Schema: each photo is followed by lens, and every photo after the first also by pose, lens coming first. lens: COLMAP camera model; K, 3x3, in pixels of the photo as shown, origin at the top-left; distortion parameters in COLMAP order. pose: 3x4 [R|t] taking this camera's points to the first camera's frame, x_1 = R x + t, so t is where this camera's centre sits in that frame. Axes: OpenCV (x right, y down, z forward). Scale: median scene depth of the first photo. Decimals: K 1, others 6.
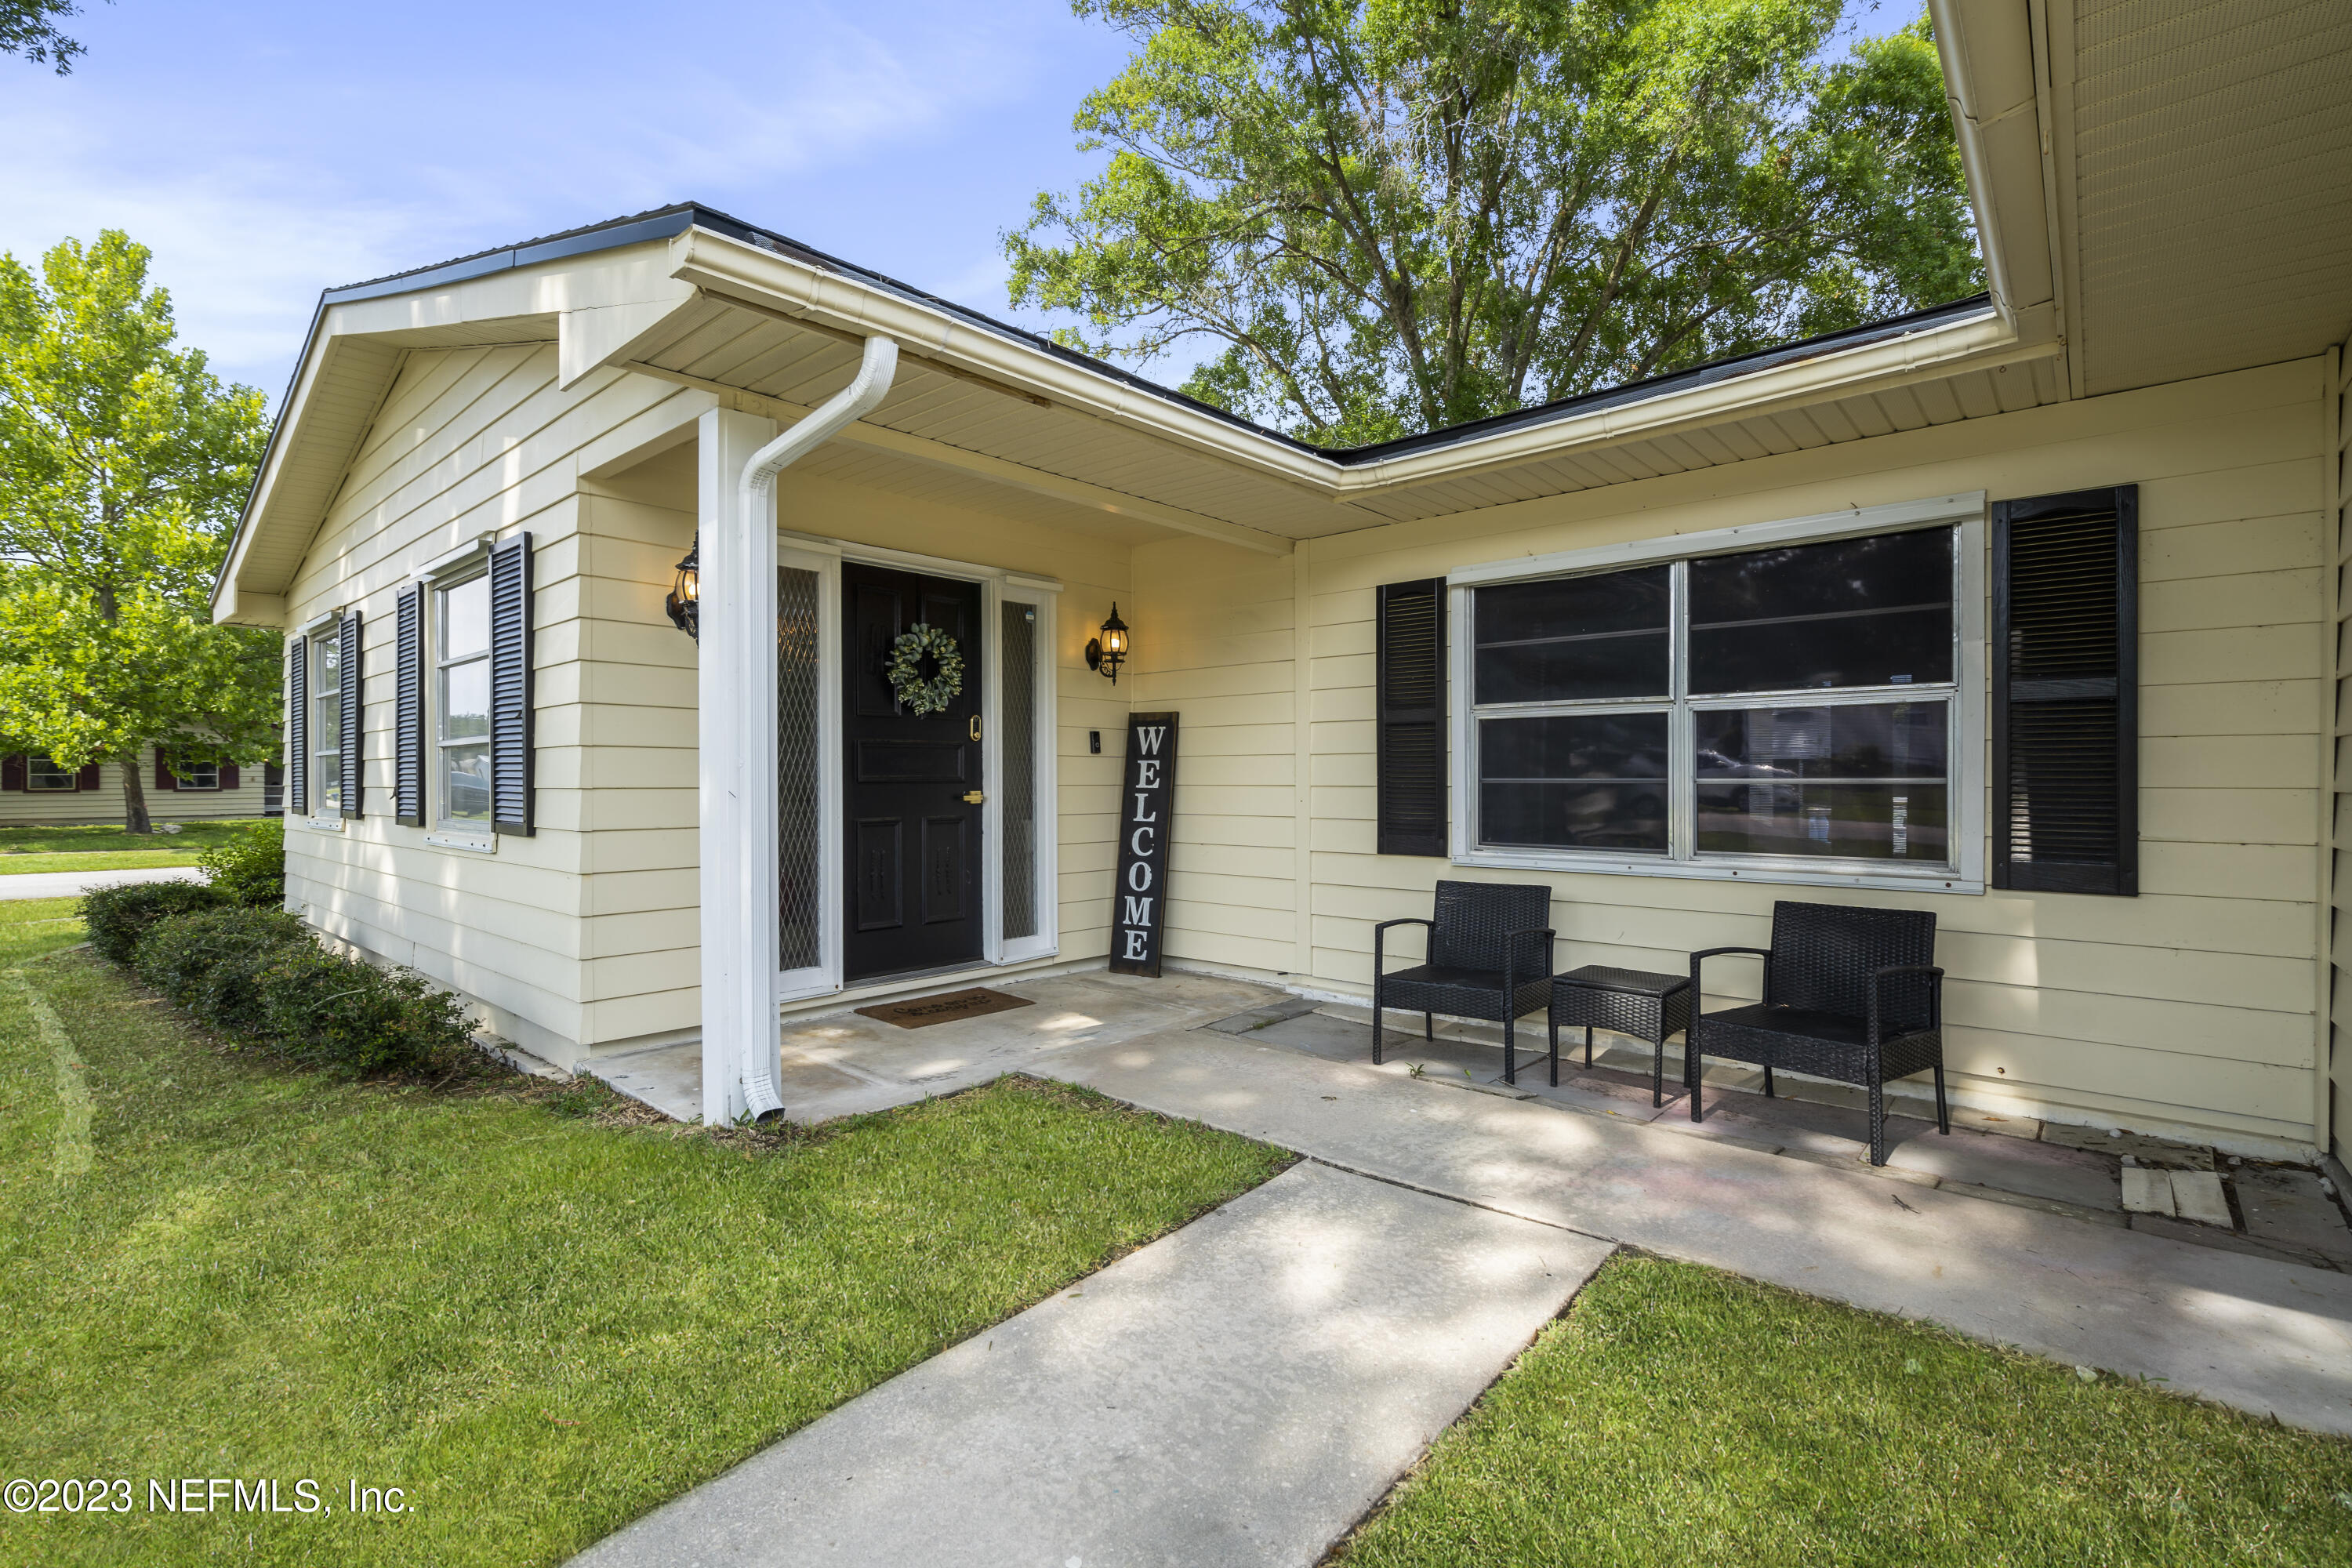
lens RADIAL K [[1065.9, 0, 1170.7], [0, 1065.9, 776.9], [0, 0, 1]] dist [-0.002178, -0.000274]
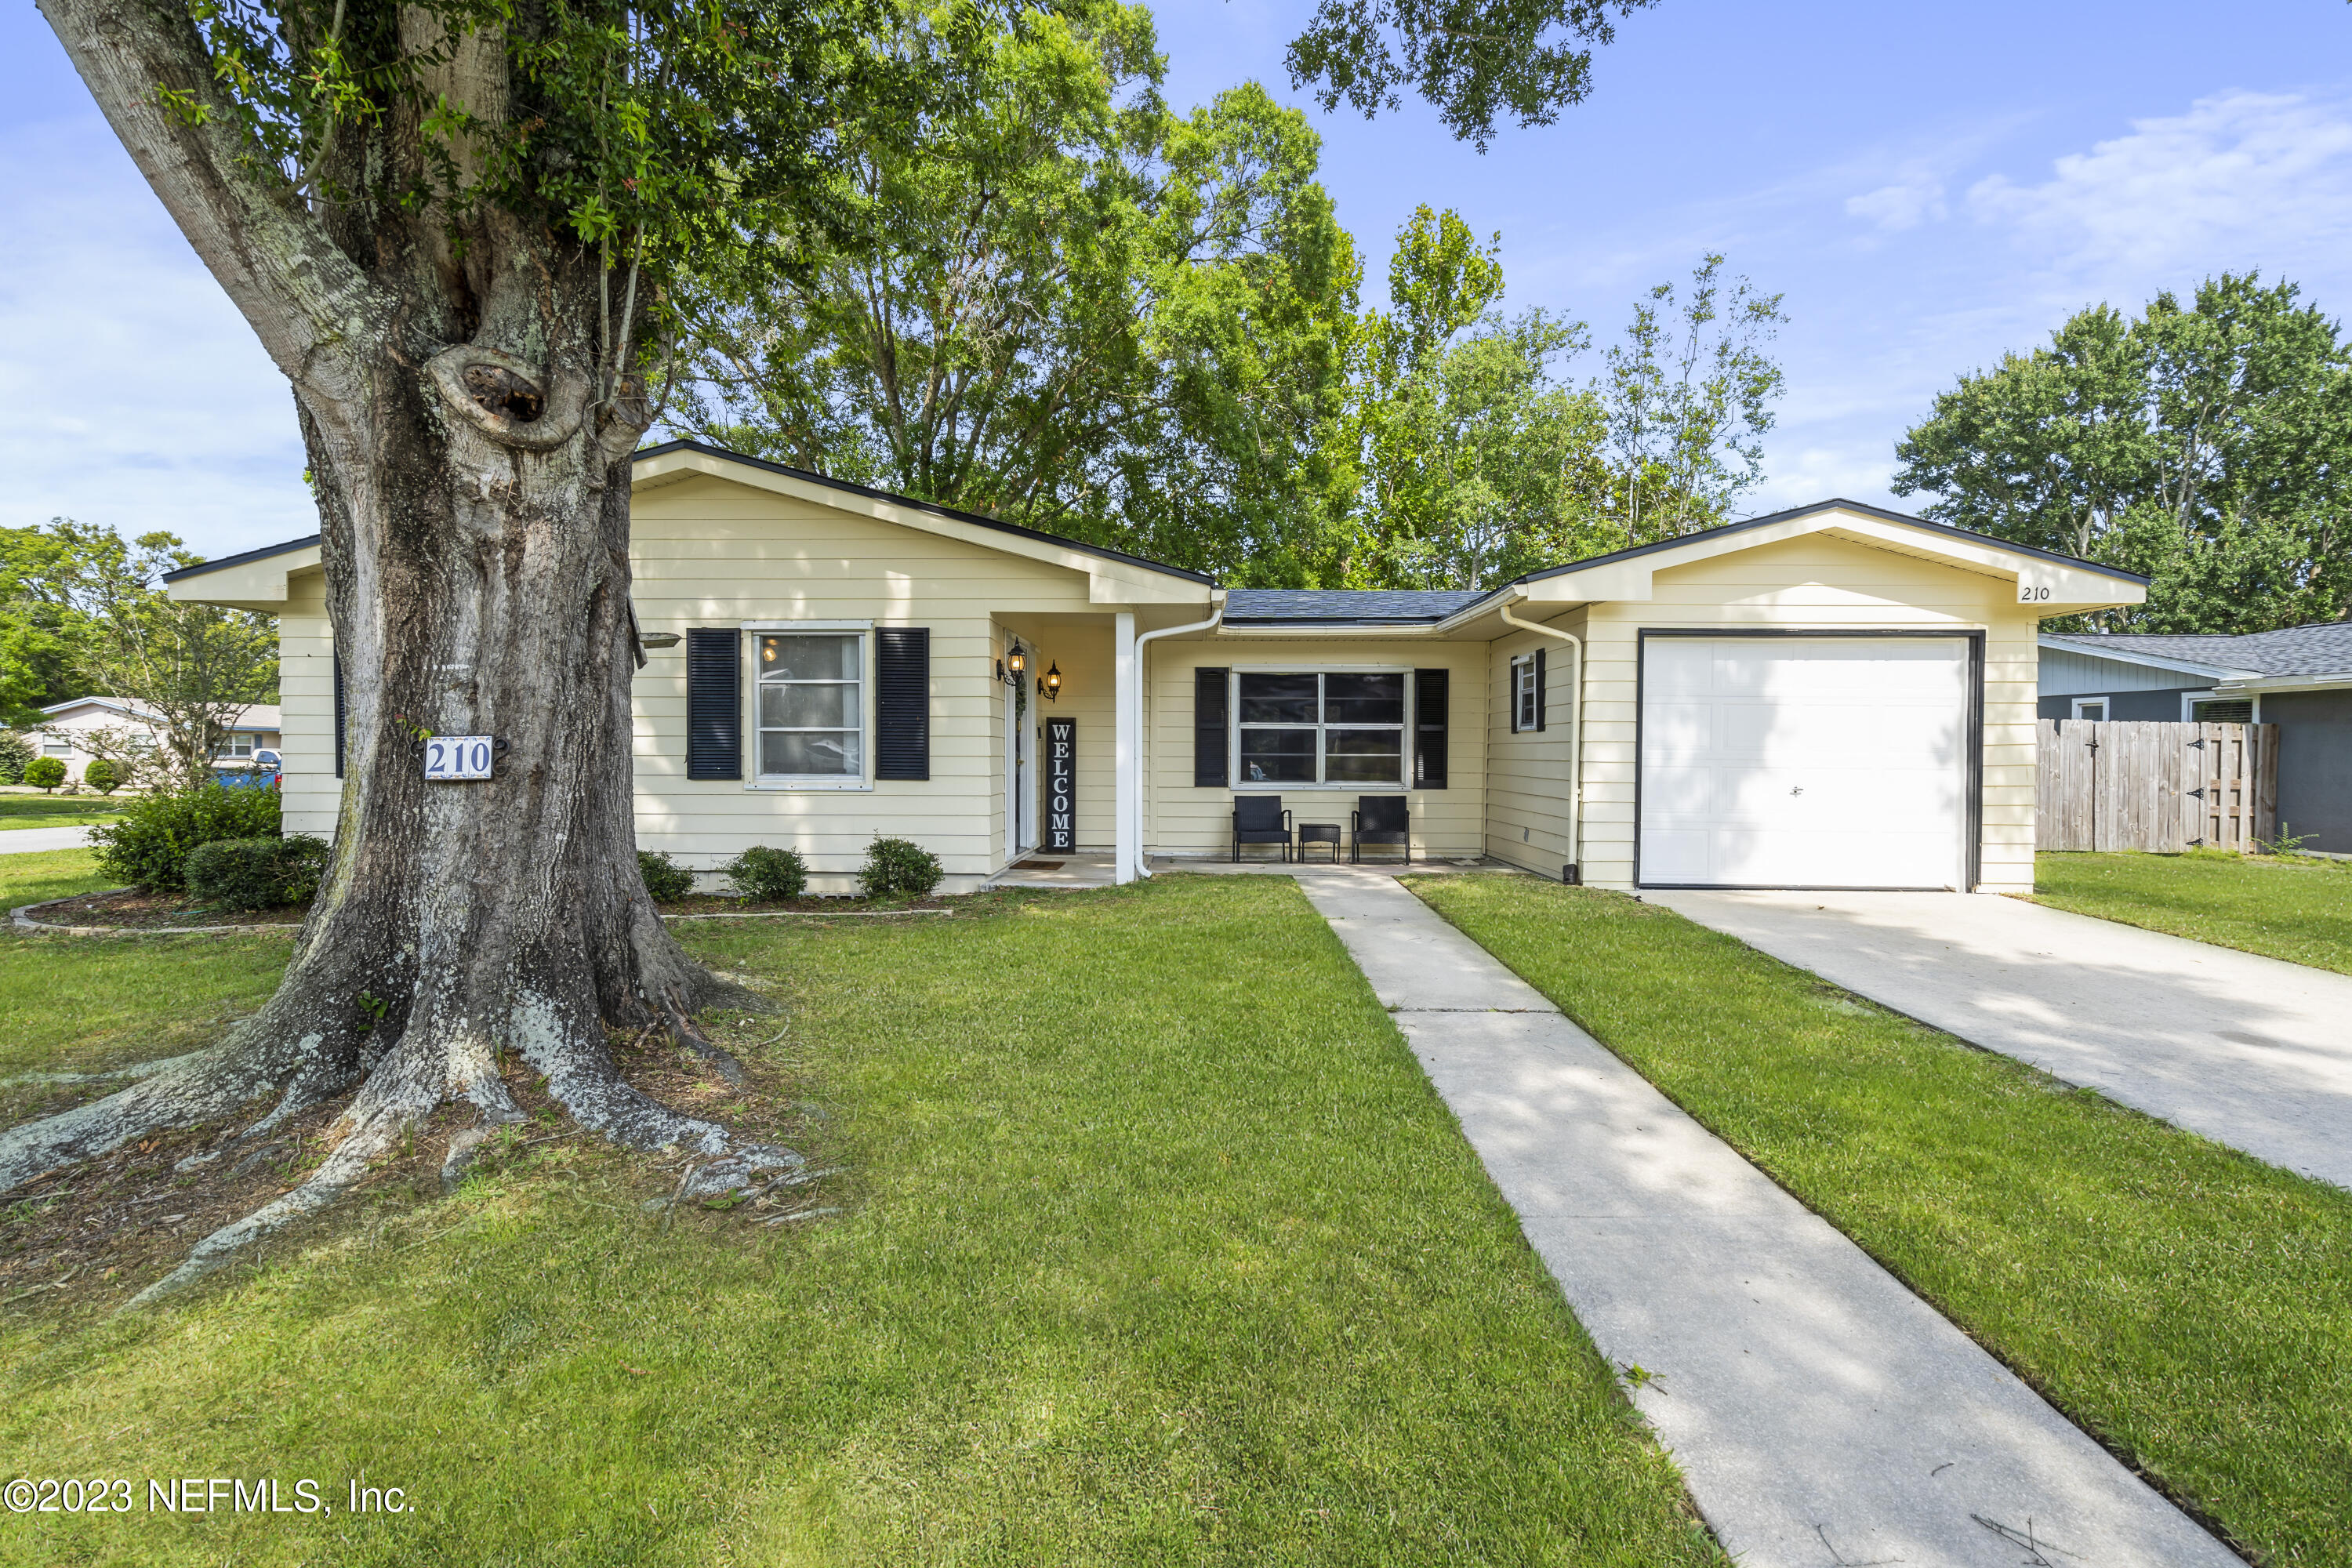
lens RADIAL K [[1116.0, 0, 1171.7], [0, 1116.0, 774.8], [0, 0, 1]] dist [0.003260, -0.000001]
pose [[0.762069, -0.008494, 0.647440, -1.281027], [-0.006756, 0.999755, 0.021069, -0.001990], [-0.647460, -0.020430, 0.761825, -0.713323]]
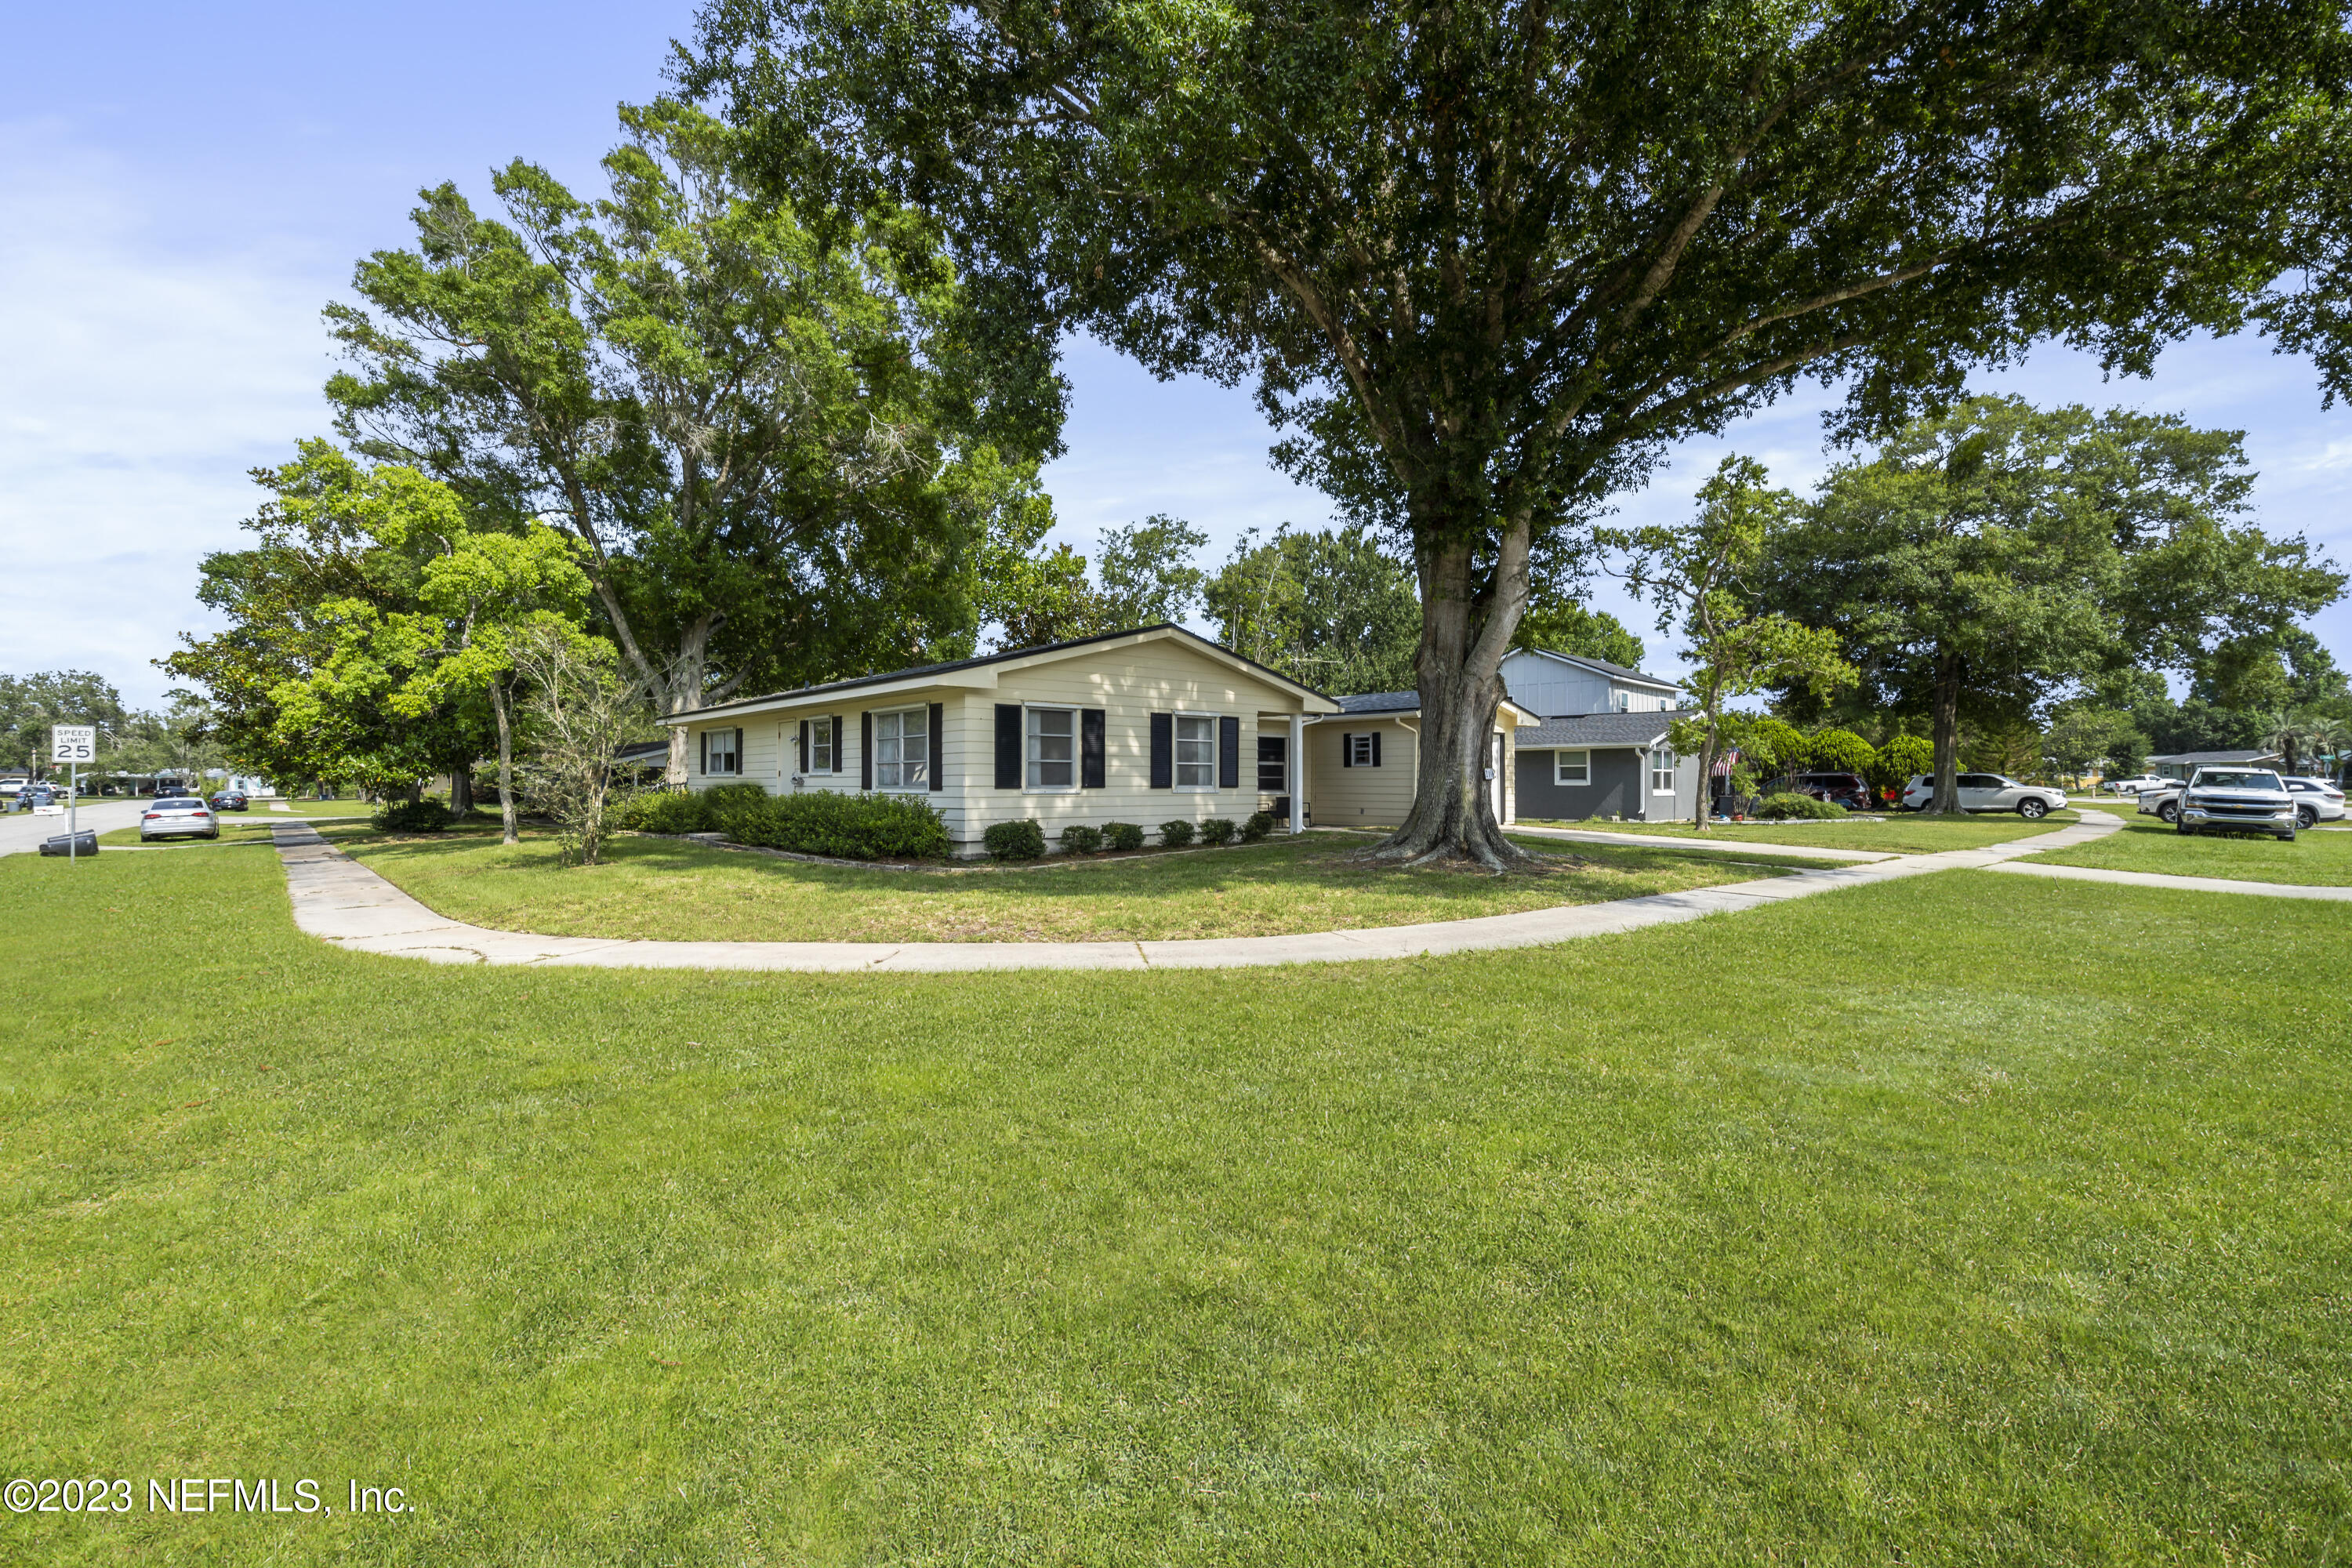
lens RADIAL K [[1065.9, 0, 1170.7], [0, 1065.9, 776.9], [0, 0, 1]] dist [-0.002178, -0.000274]
pose [[0.129091, 0.007320, 0.991606, -3.895007], [-0.003613, 0.999970, -0.006912, 0.033717], [-0.991626, -0.002691, 0.129113, 0.567037]]
